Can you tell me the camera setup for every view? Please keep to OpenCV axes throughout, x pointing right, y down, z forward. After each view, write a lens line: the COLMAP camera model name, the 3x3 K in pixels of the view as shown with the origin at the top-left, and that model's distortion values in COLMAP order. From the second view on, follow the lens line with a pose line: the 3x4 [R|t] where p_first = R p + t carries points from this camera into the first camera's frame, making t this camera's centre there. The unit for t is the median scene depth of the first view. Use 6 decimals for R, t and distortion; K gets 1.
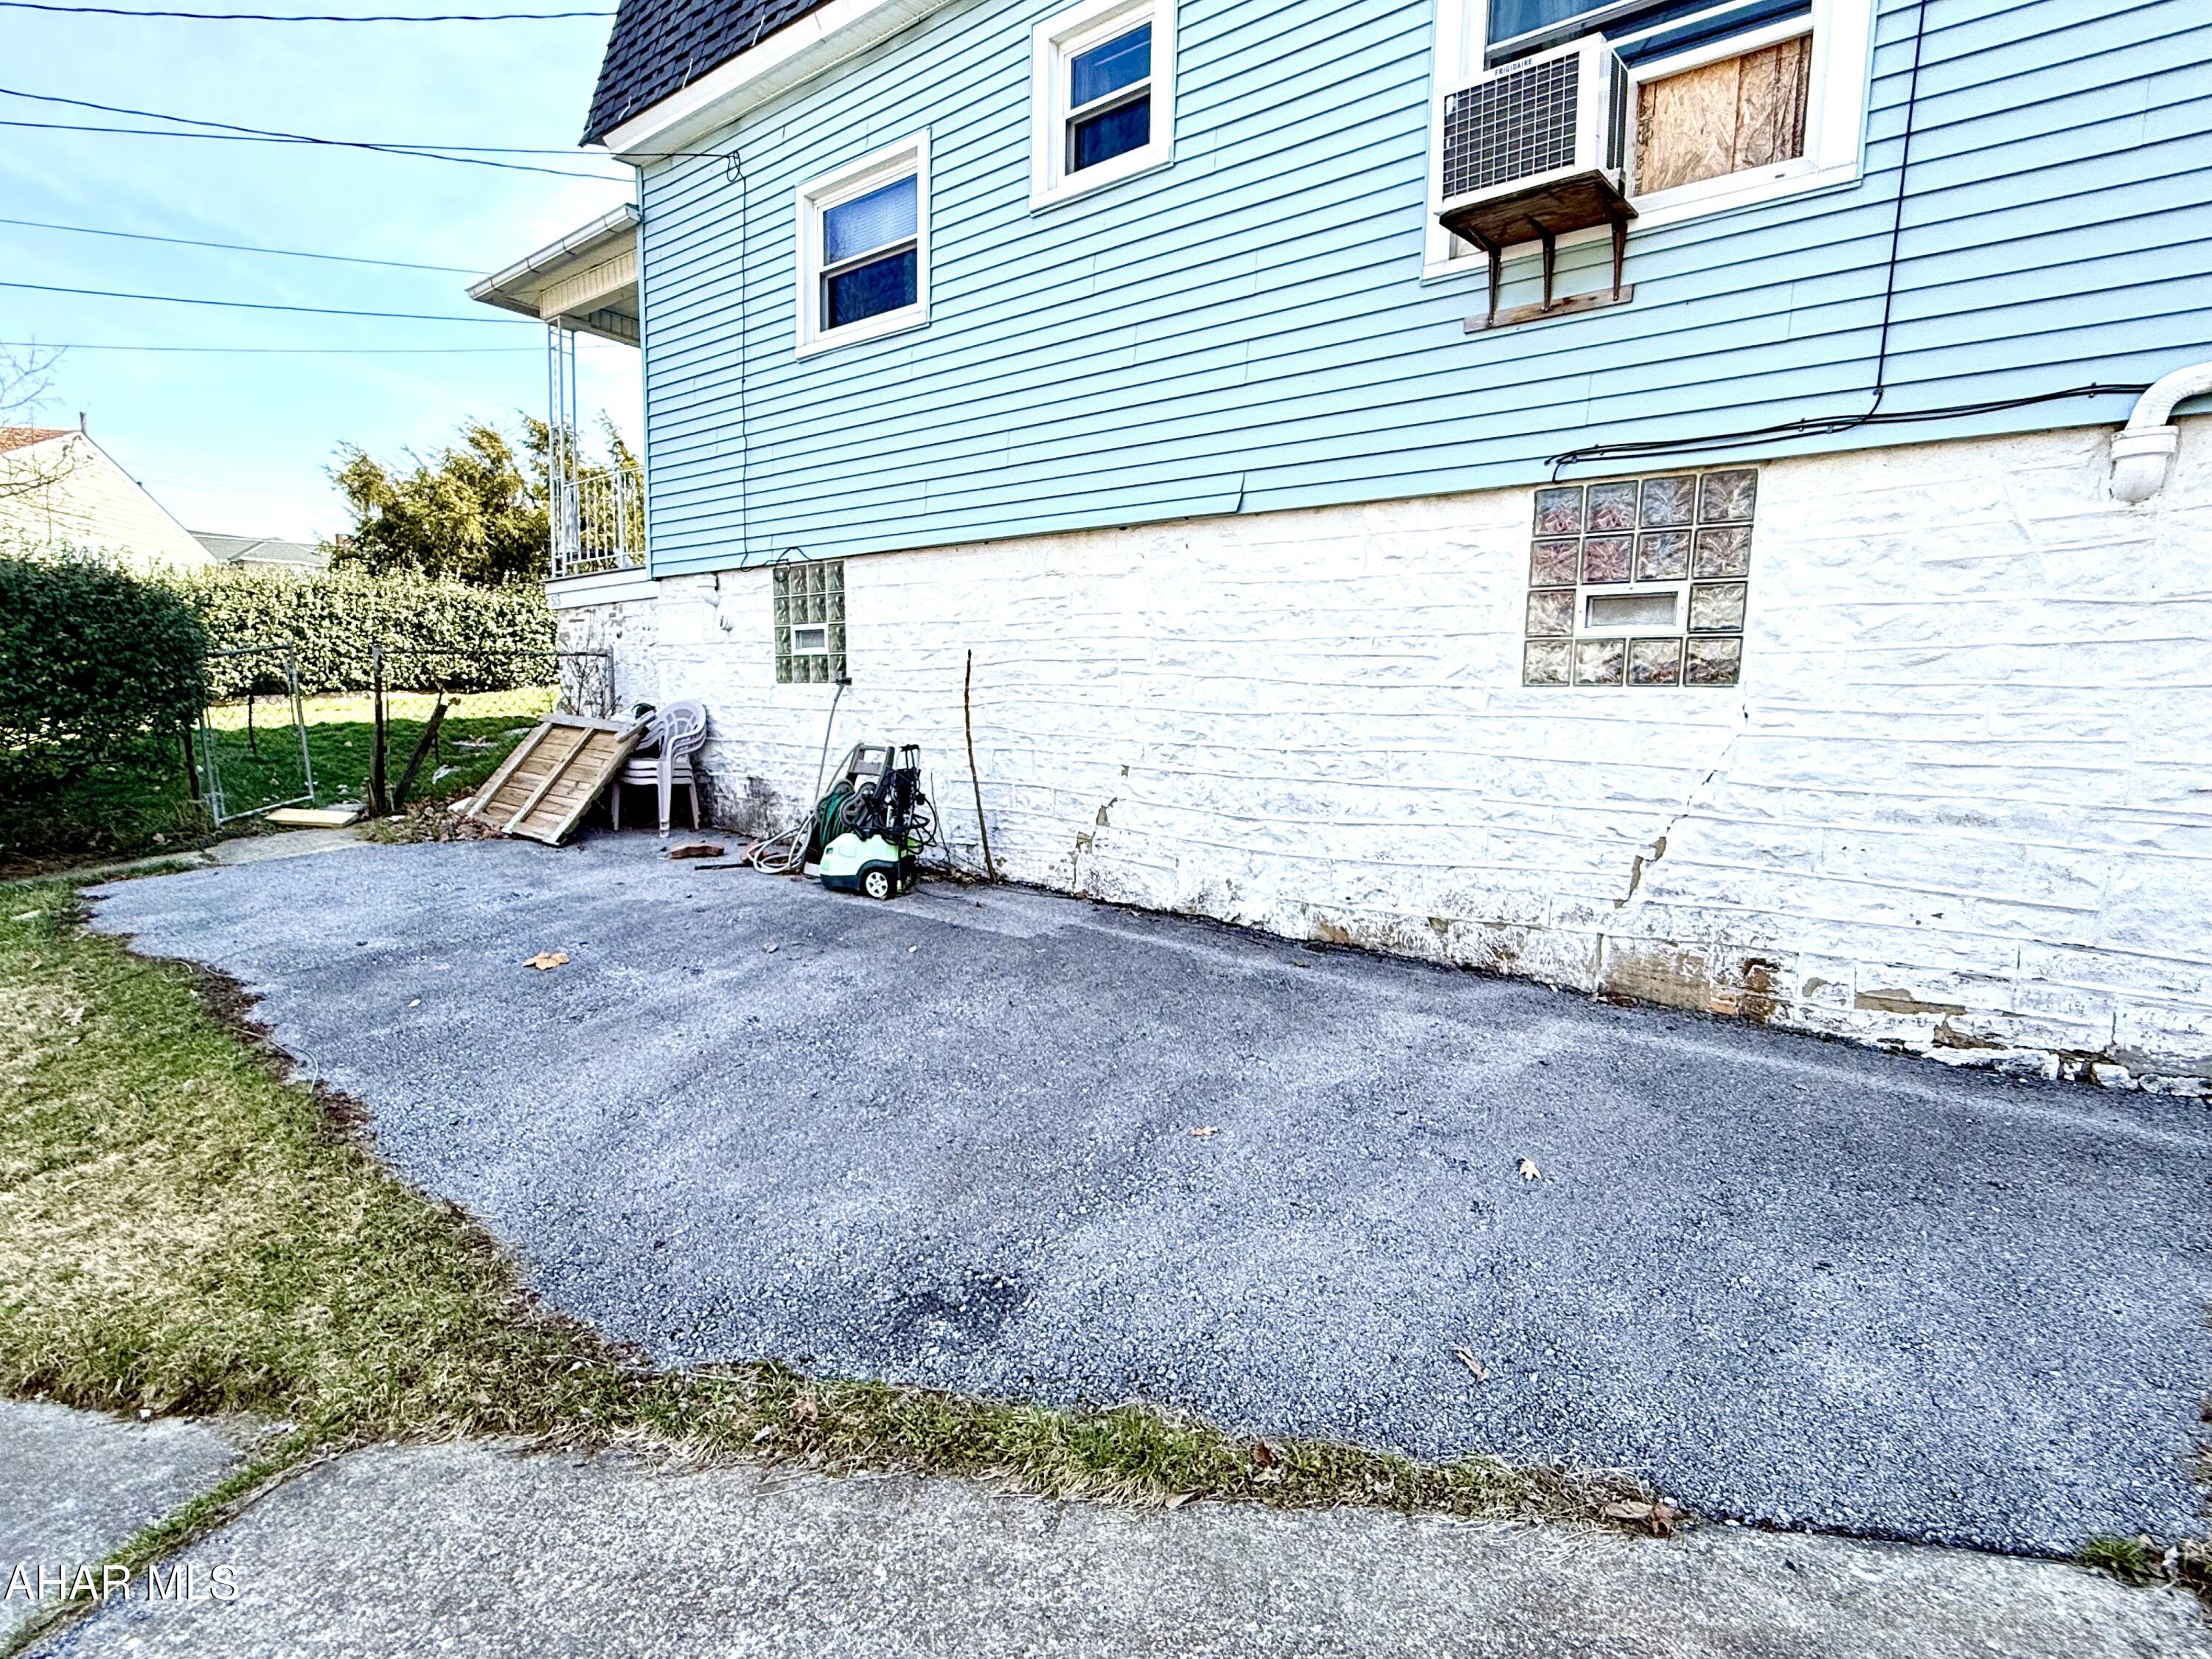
lens RADIAL K [[1110.2, 0, 1113.8], [0, 1110.2, 838.7], [0, 0, 1]] dist [-0.003472, 0.002496]
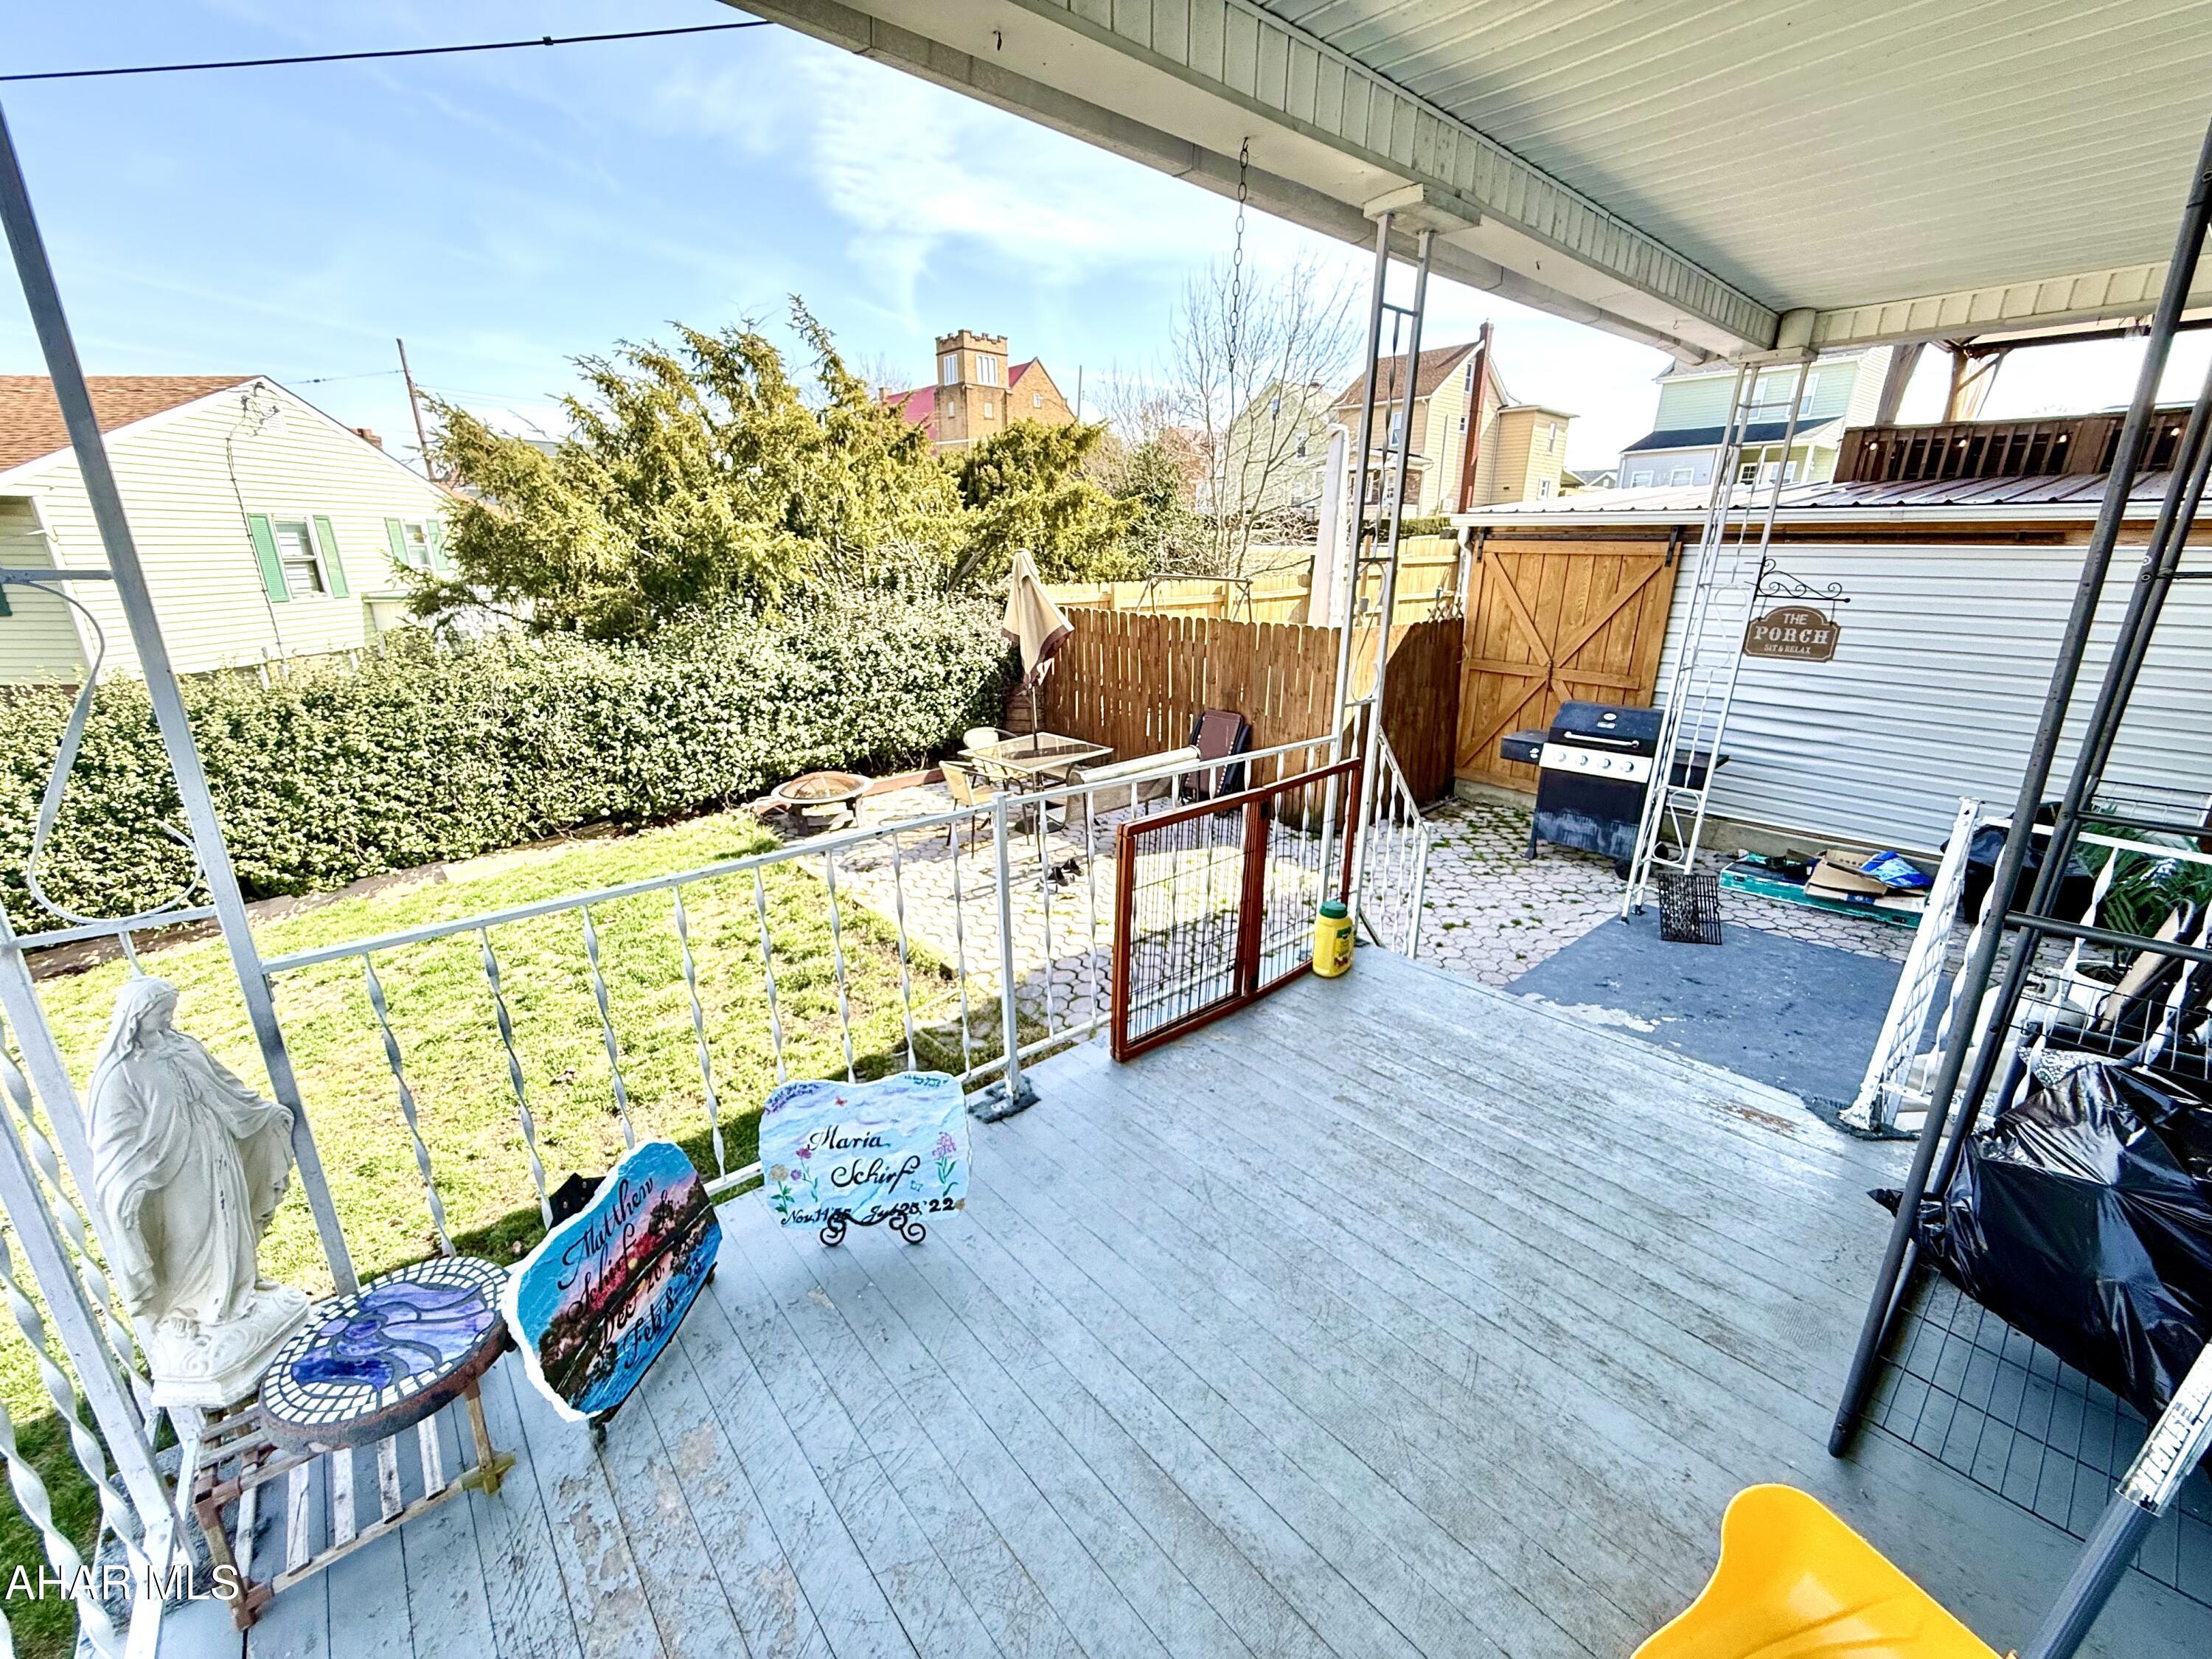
lens RADIAL K [[882.3, 0, 1105.9], [0, 882.3, 832.2], [0, 0, 1]] dist [-0.001251, -0.000327]
pose [[0.977433, 0.052691, -0.204568, -0.544482], [-0.010824, 0.979612, 0.200607, -0.580375], [0.210968, -0.193866, 0.958075, 1.475823]]
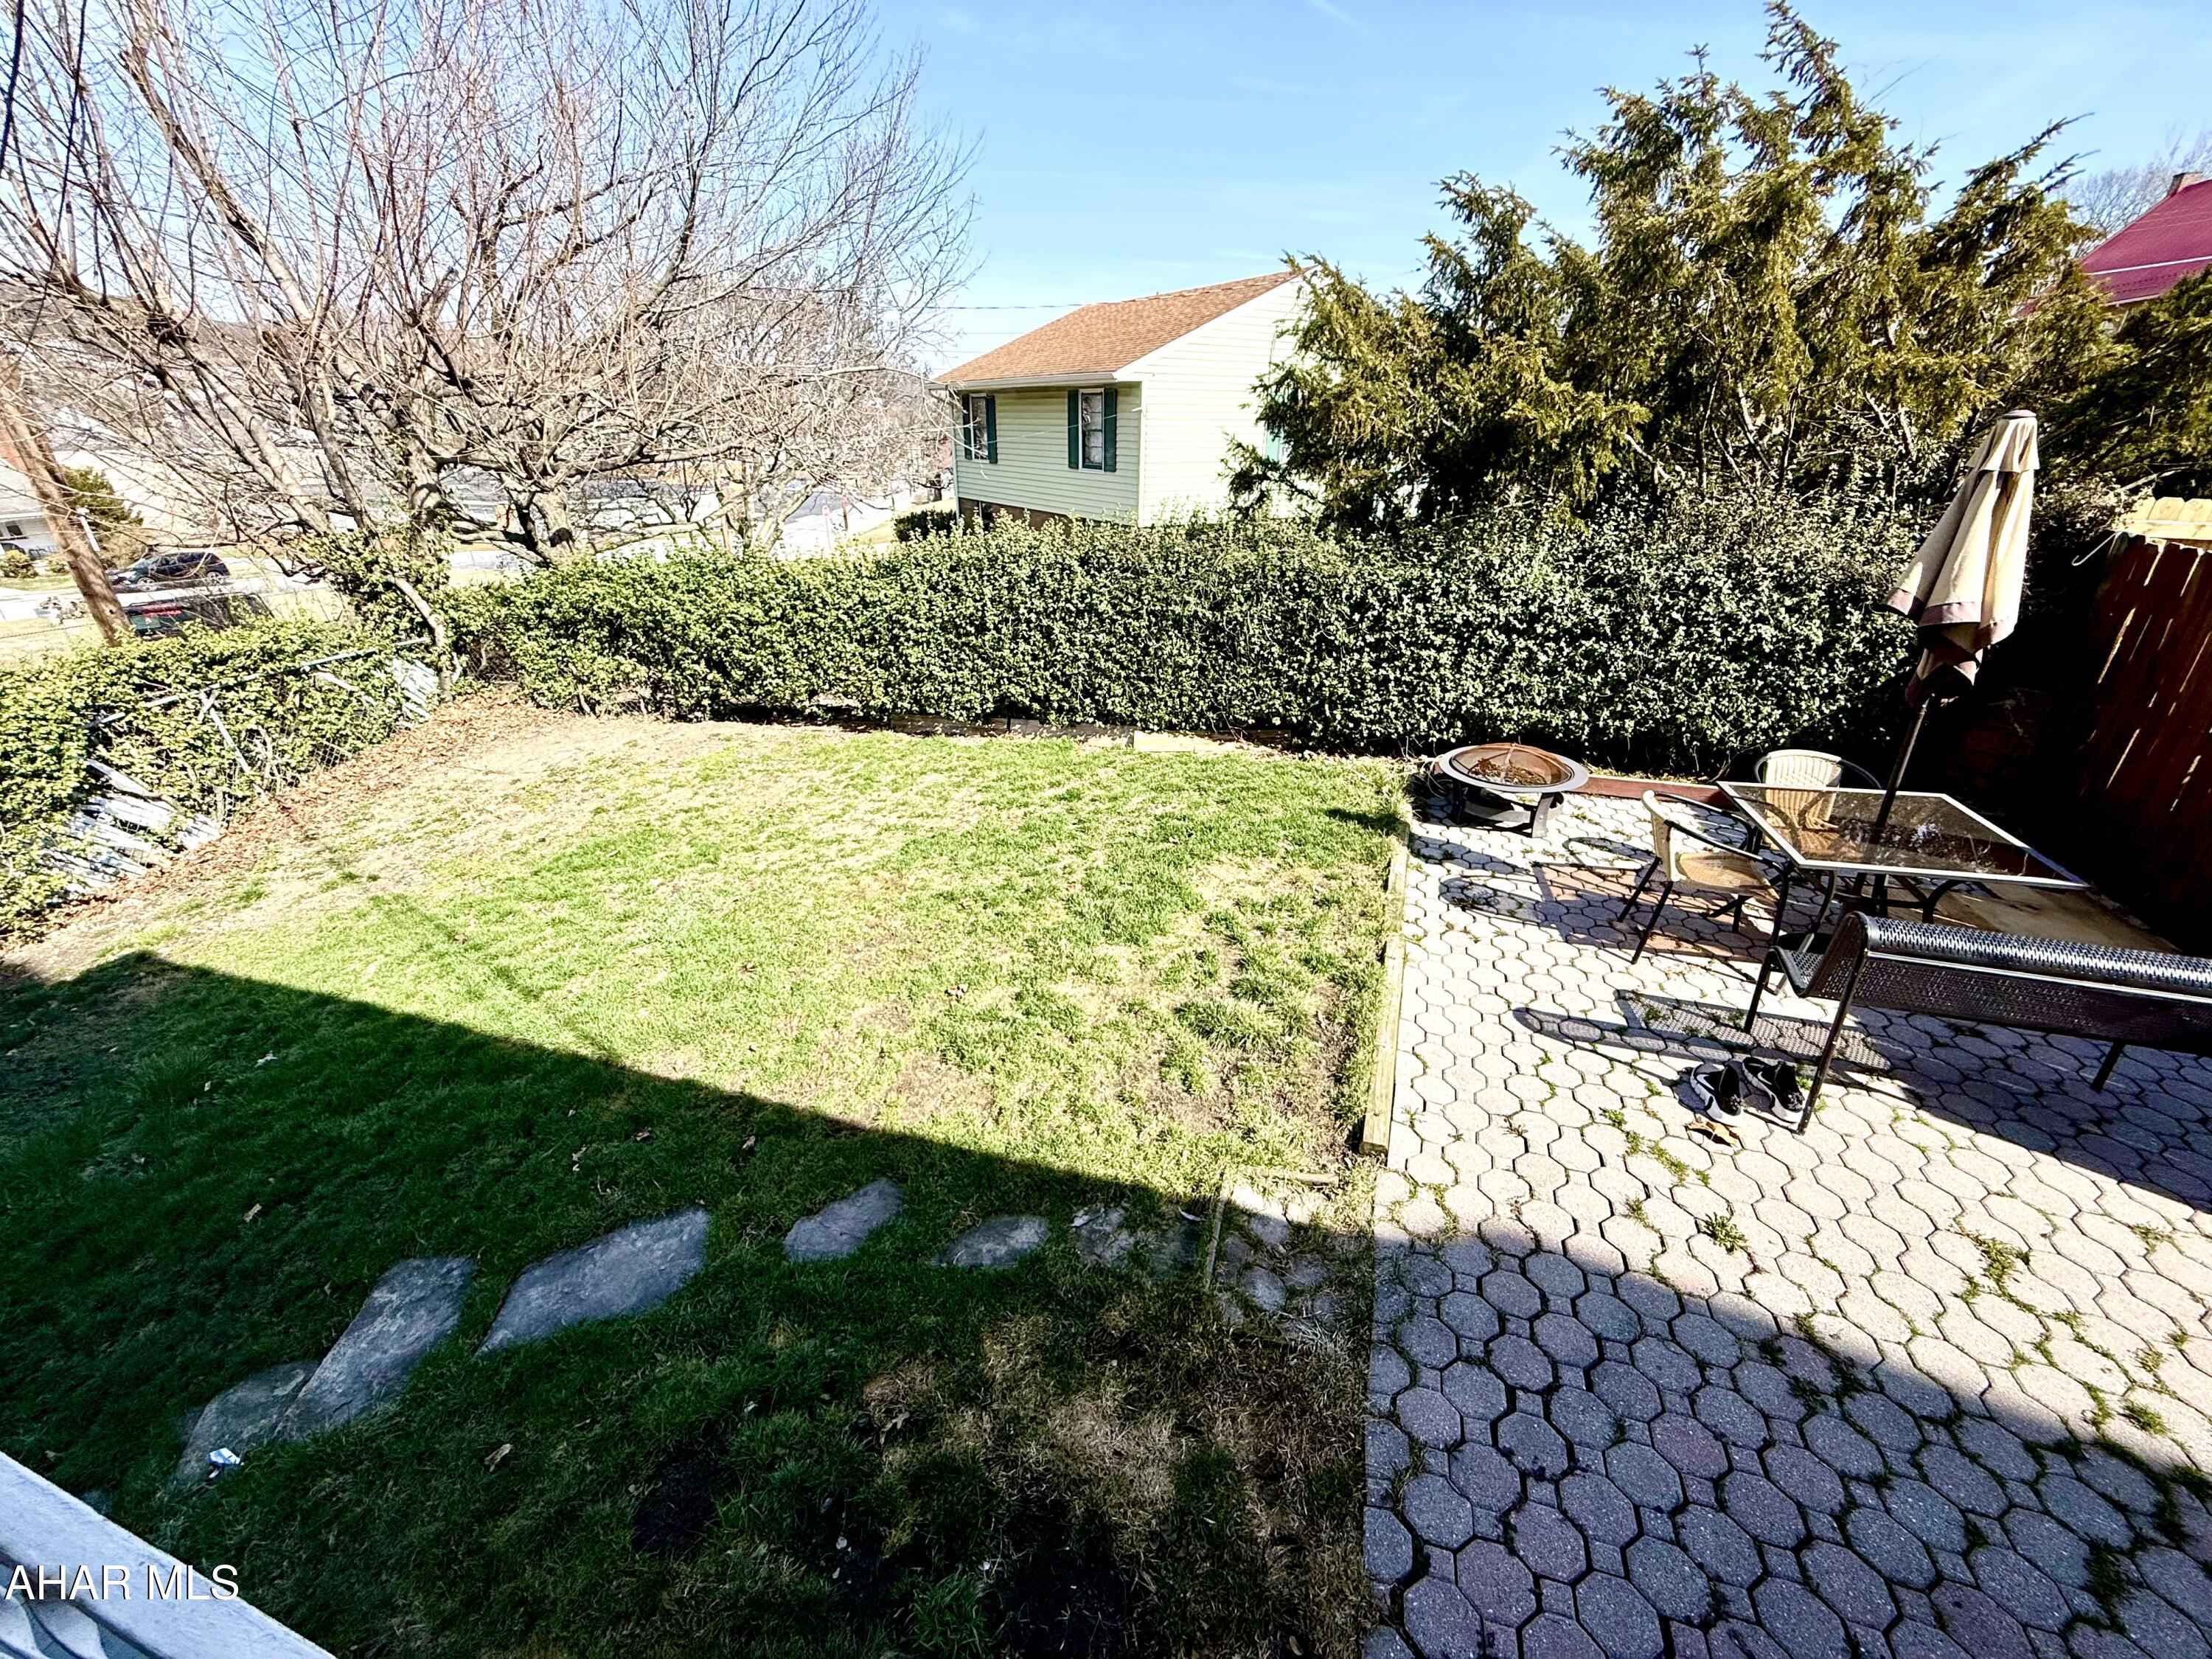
lens RADIAL K [[882.3, 0, 1109.1], [0, 882.3, 812.5], [0, 0, 1]] dist [-0.001251, -0.000327]
pose [[0.329066, 0.361947, -0.872187, -0.539126], [-0.108742, 0.932007, 0.345744, -0.606408], [0.938025, -0.018930, 0.346051, 1.911435]]
